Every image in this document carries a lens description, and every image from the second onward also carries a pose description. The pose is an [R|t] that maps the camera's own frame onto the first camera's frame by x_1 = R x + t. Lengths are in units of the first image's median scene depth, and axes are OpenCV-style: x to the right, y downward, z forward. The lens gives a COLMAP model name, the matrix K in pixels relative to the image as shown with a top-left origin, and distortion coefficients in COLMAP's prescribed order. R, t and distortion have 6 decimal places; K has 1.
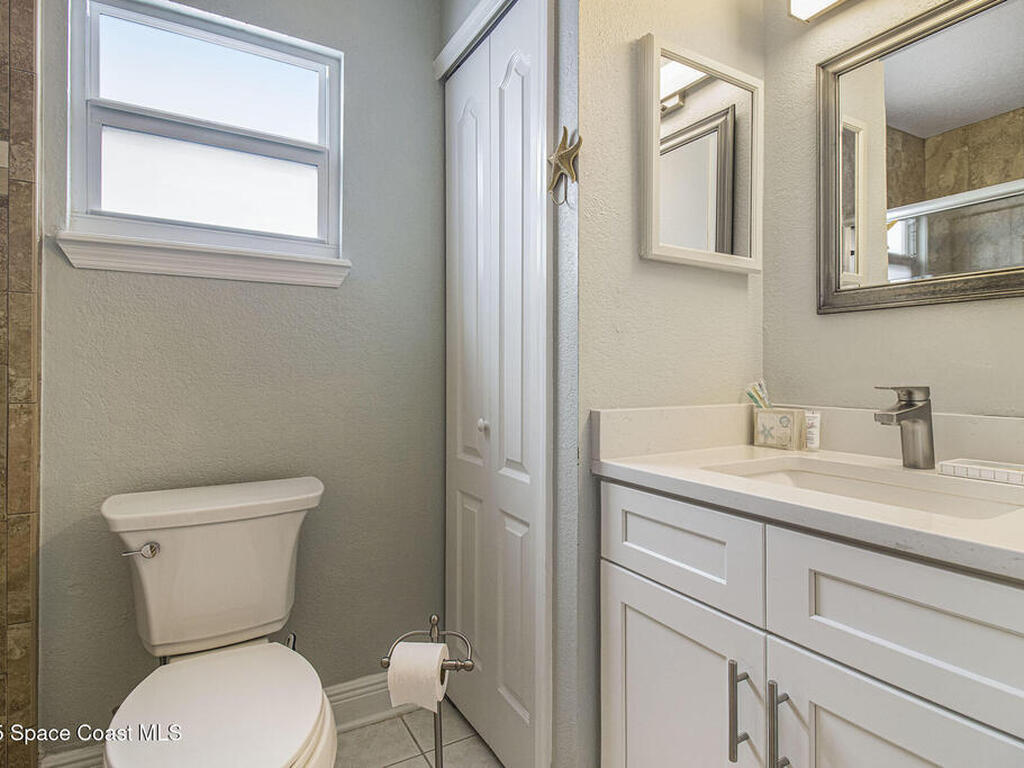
lens RADIAL K [[538.5, 0, 508.6], [0, 538.5, 378.3], [0, 0, 1]] dist [0.001996, -0.013958]
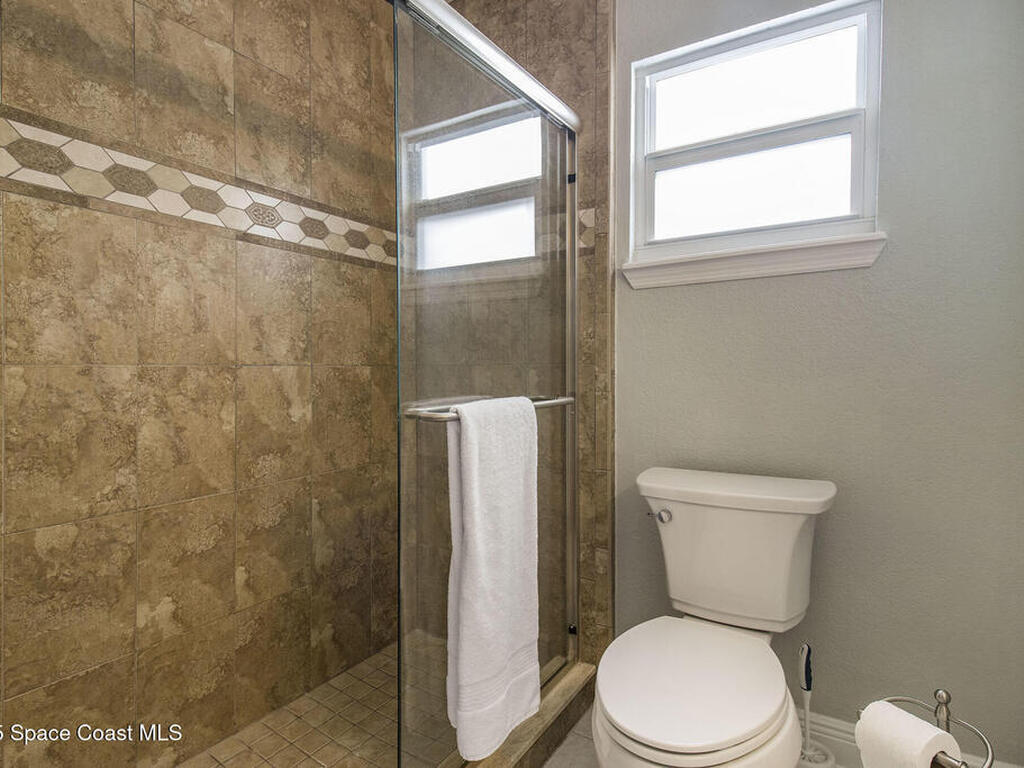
lens RADIAL K [[538.5, 0, 509.4], [0, 538.5, 374.4], [0, 0, 1]] dist [0.001996, -0.013958]
pose [[0.459850, -0.003164, -0.887991, 0.224636], [0.004605, 0.999989, -0.001178, 0.001973], [0.887985, -0.003548, 0.459860, 0.126381]]
